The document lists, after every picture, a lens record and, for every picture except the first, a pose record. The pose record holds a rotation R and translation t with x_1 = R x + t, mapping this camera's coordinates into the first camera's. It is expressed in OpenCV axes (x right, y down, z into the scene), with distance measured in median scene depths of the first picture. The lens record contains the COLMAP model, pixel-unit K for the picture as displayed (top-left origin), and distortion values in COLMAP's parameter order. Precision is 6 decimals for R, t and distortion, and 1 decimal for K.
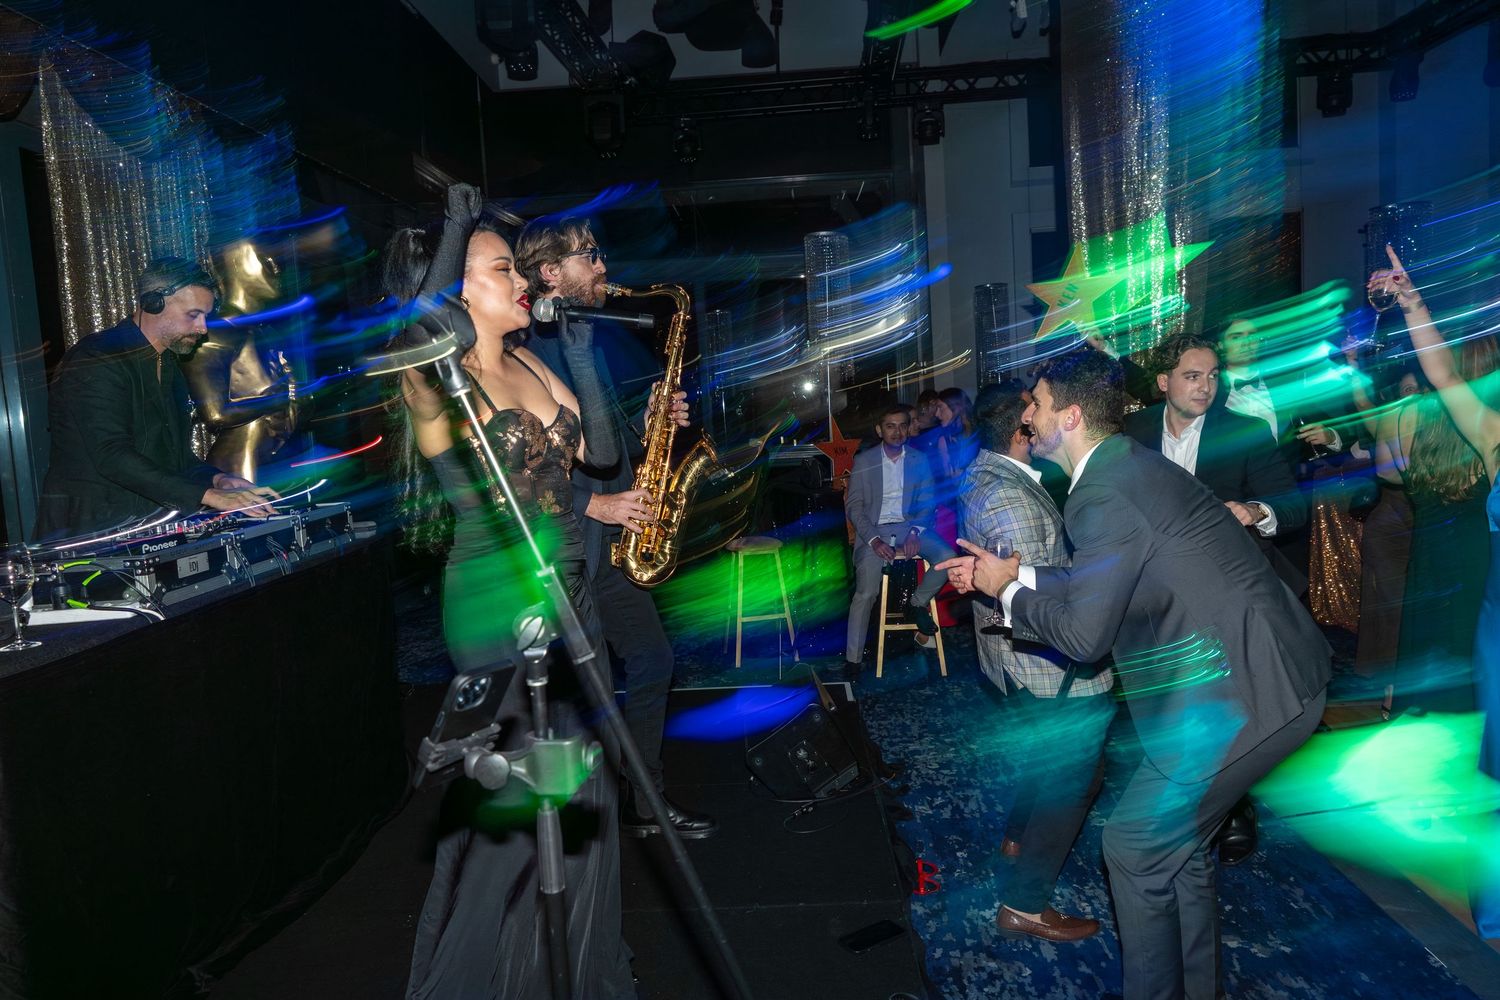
lens RADIAL K [[1105.1, 0, 749.9], [0, 1105.1, 454.8], [0, 0, 1]] dist [-0.002104, -0.000866]
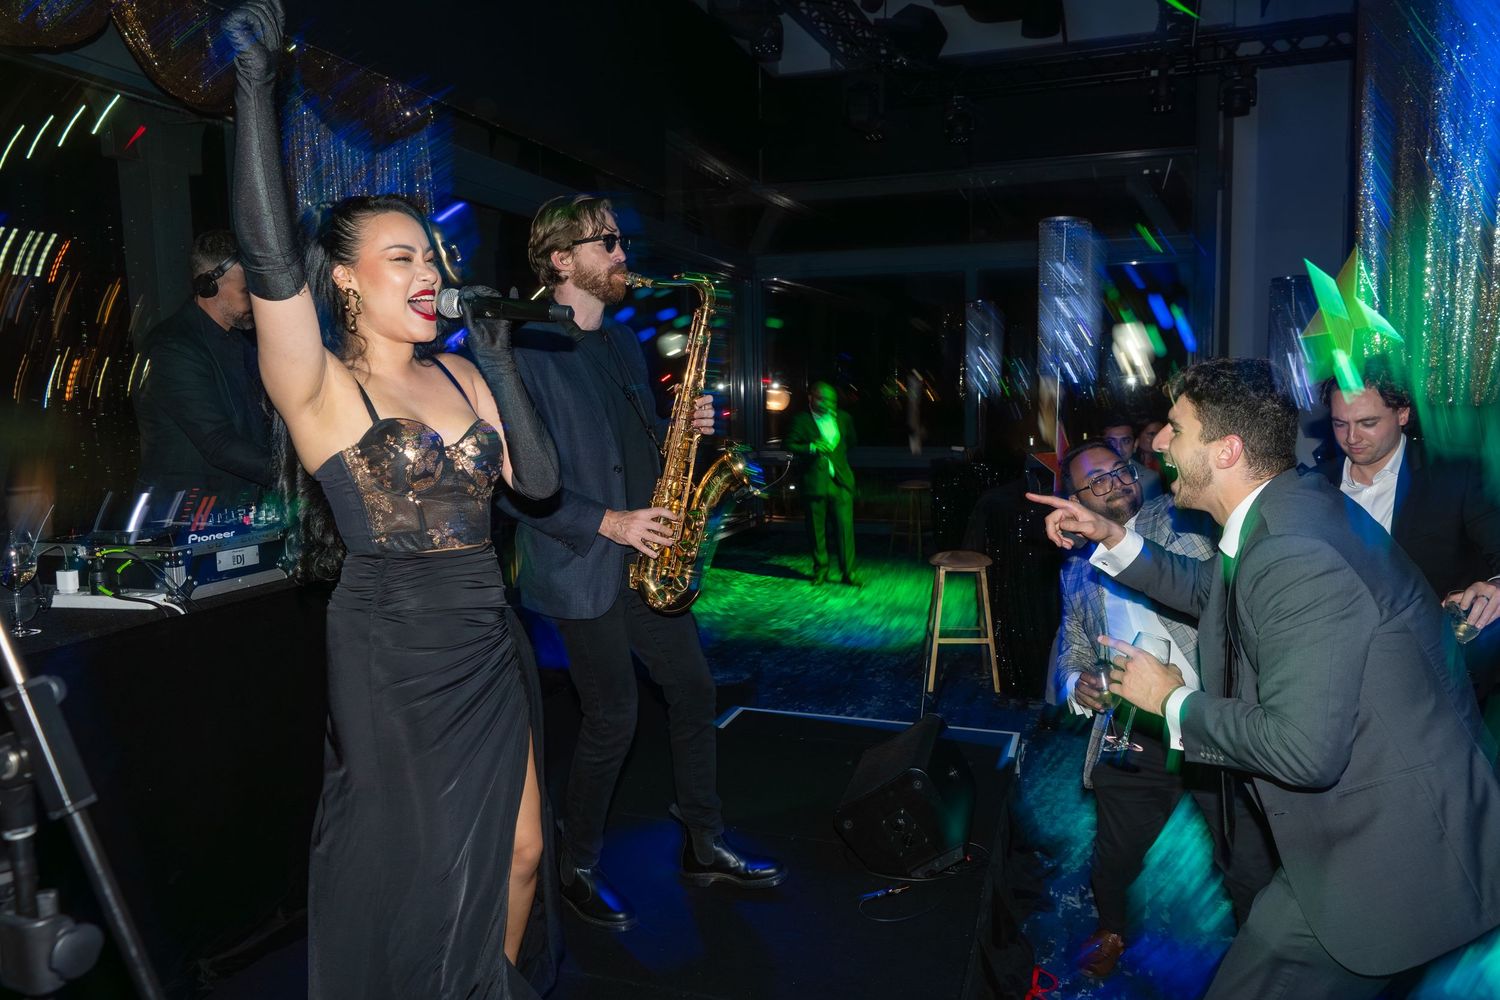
lens RADIAL K [[1105.1, 0, 749.9], [0, 1105.1, 454.8], [0, 0, 1]] dist [-0.002104, -0.000866]
pose [[0.959811, 0.050293, -0.276104, 0.185425], [-0.047132, 0.998725, 0.018080, -0.028969], [0.276661, -0.004340, 0.960958, 0.167856]]
